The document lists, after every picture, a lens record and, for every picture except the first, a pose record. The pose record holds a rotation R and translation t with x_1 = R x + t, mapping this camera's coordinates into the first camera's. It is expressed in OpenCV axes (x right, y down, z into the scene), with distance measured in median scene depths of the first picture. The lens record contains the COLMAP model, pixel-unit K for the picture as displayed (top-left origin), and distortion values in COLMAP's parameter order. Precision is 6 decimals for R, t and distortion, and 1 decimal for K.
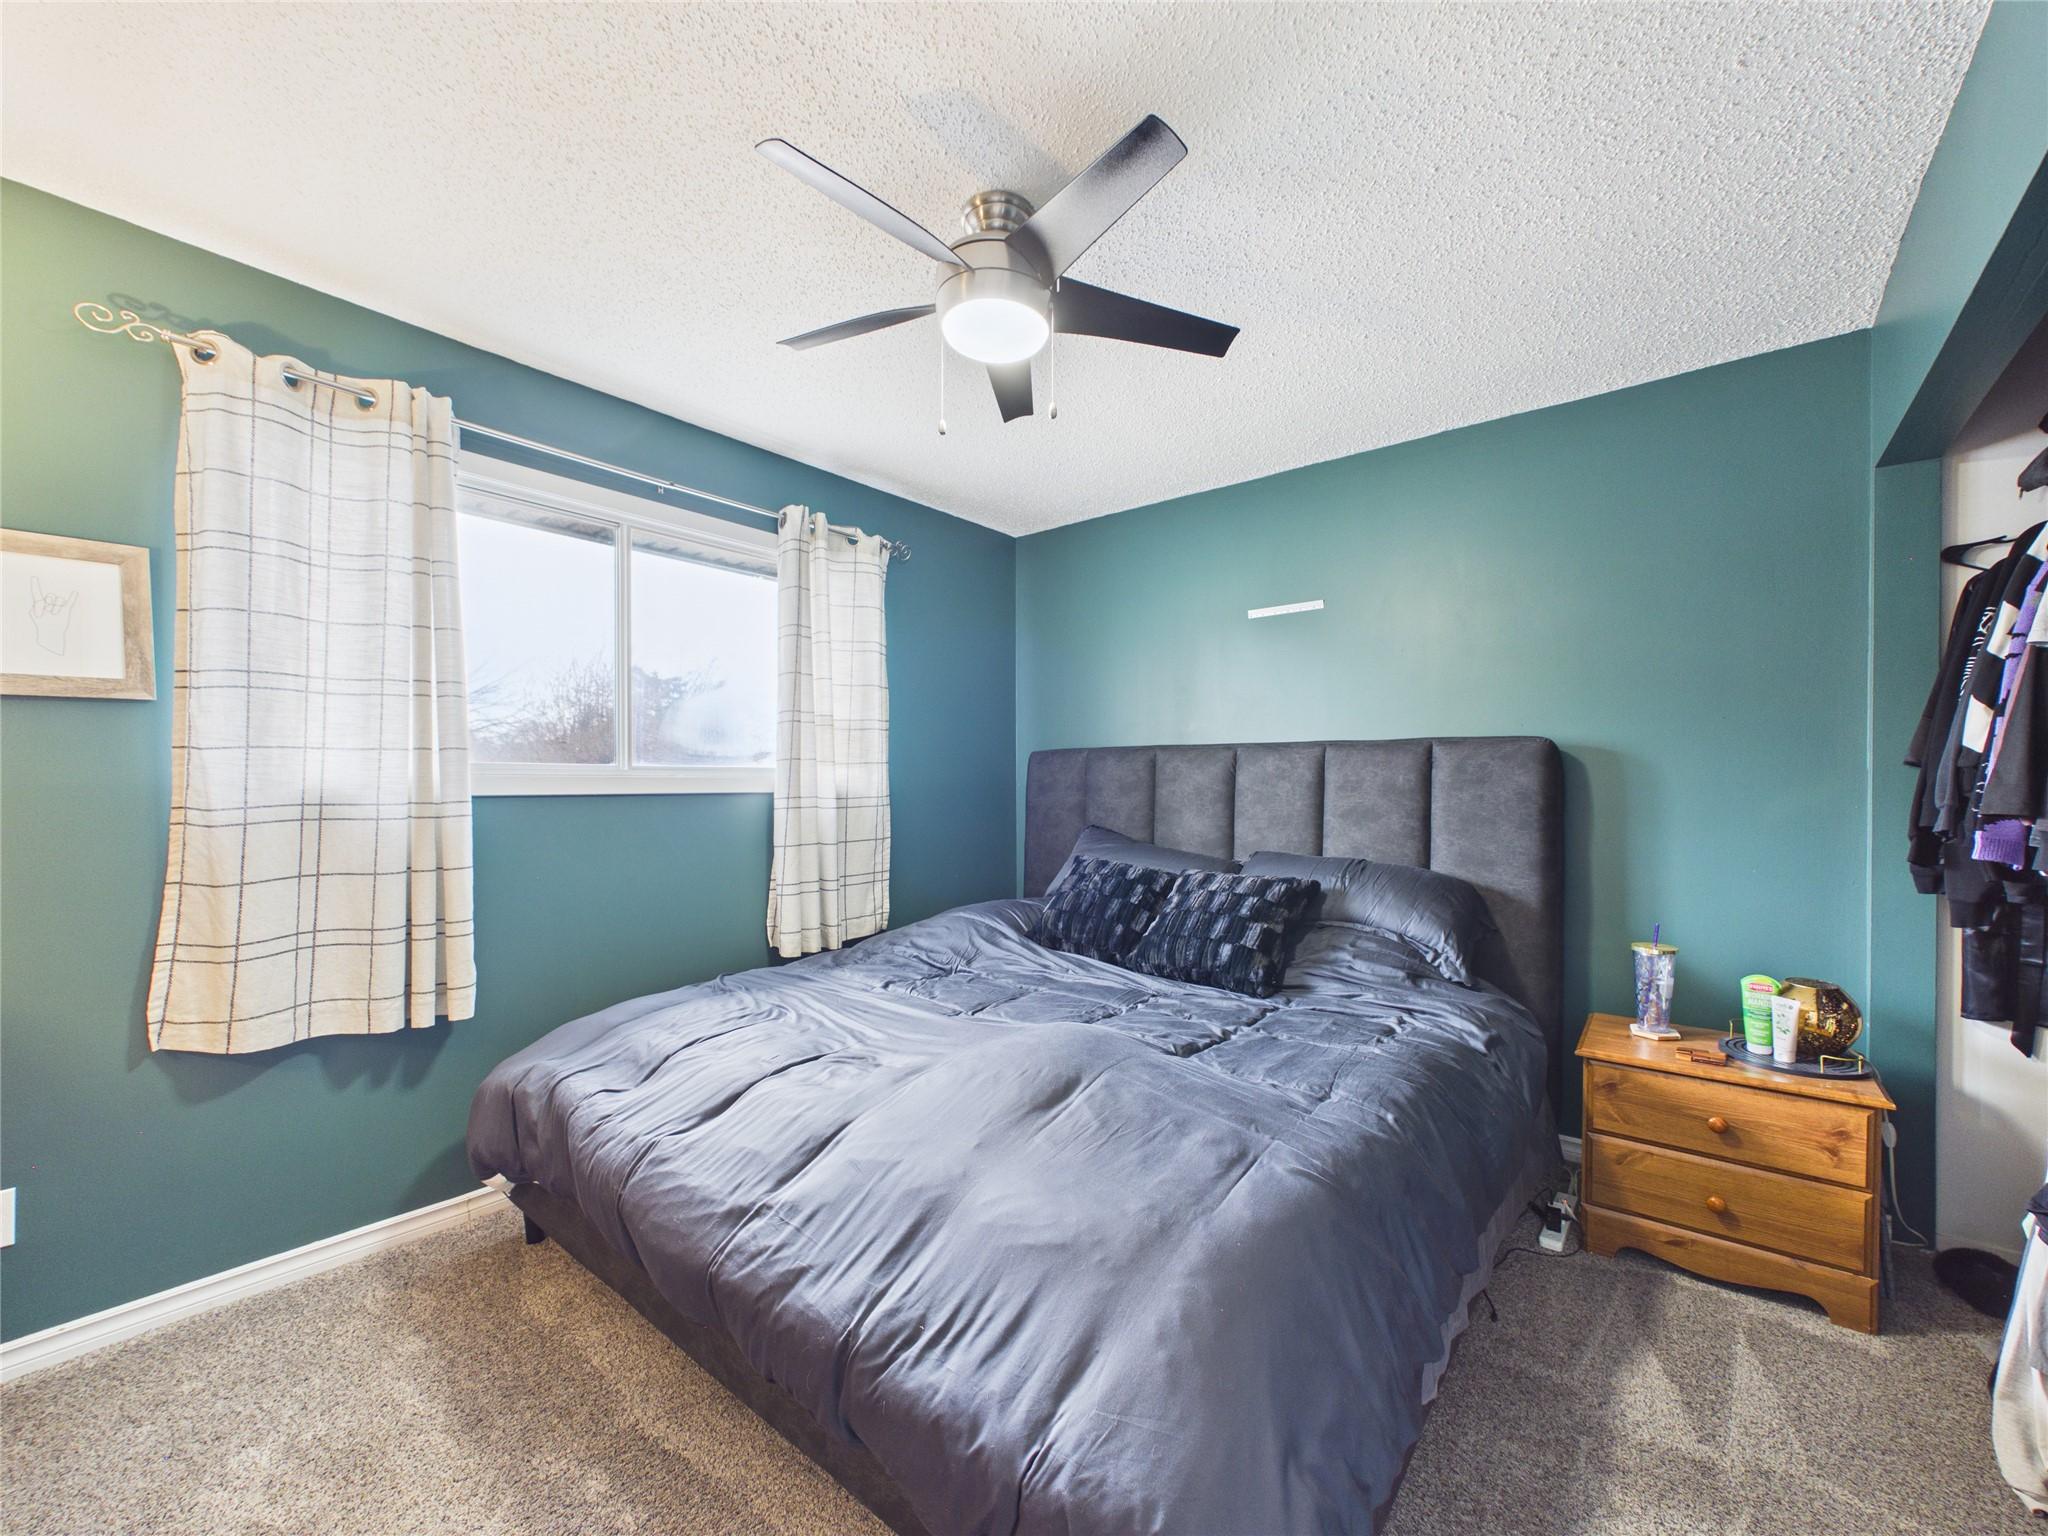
lens RADIAL K [[817.7, 0, 1024.3], [0, 817.7, 787.0], [0, 0, 1]] dist [0.000318, 0.000100]
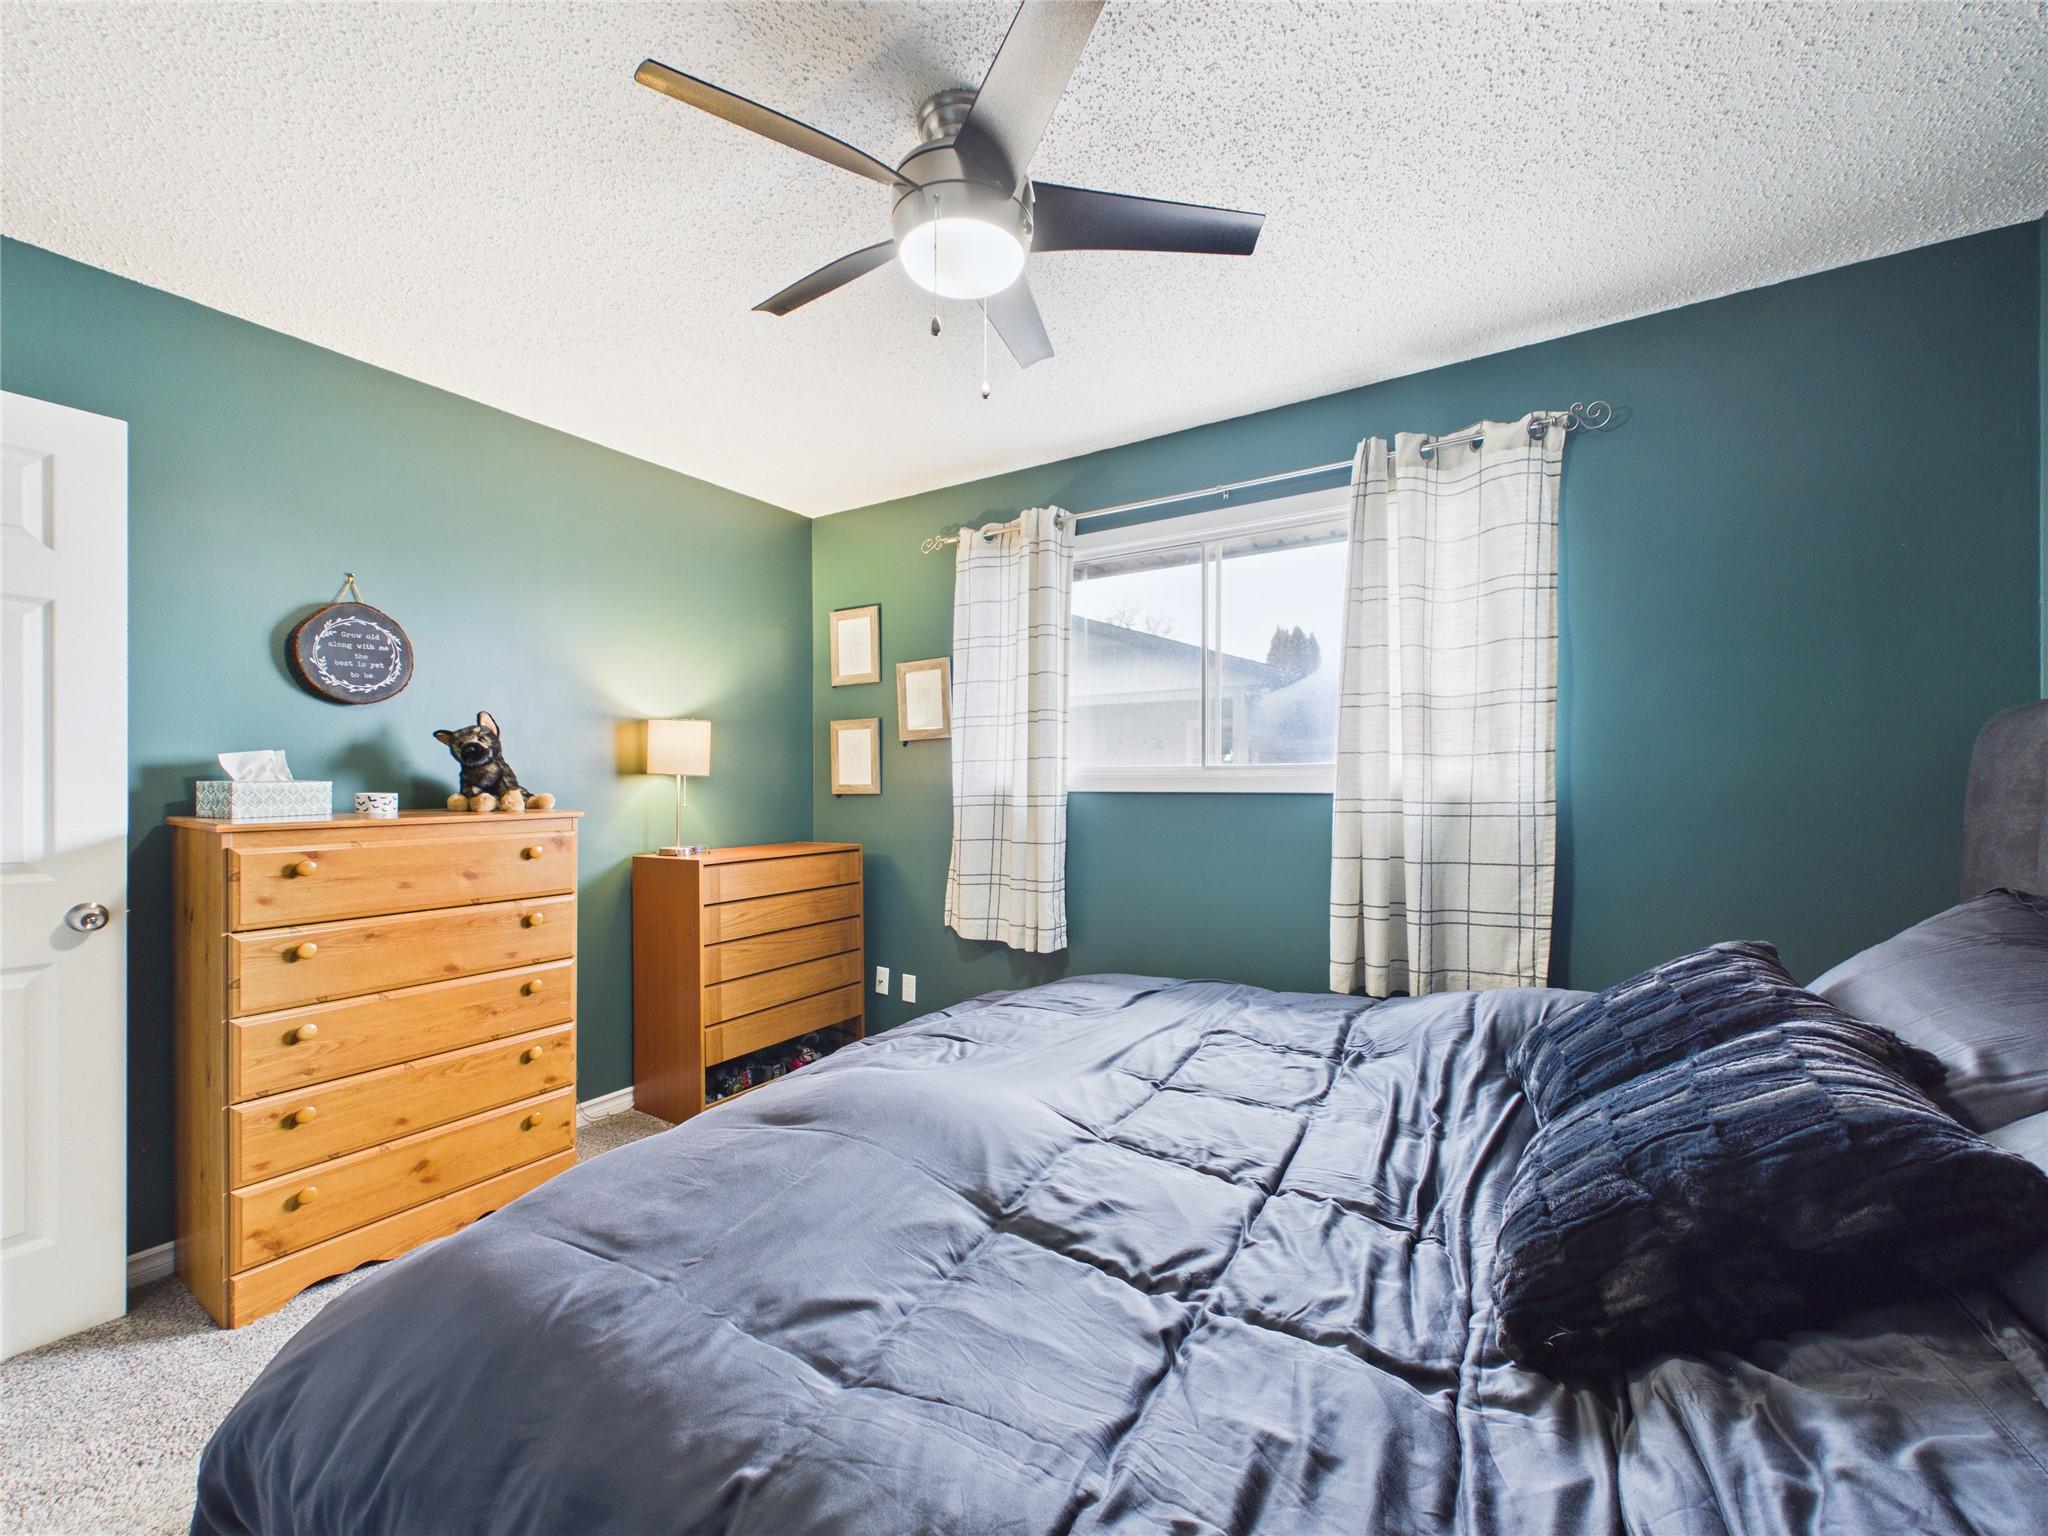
lens RADIAL K [[817.7, 0, 1024.3], [0, 817.7, 787.0], [0, 0, 1]] dist [0.000318, 0.000100]
pose [[0.127736, 0.006648, -0.991786, 0.491416], [-0.002455, 0.999977, 0.006387, -0.004524], [0.991805, 0.001619, 0.127749, 0.567429]]
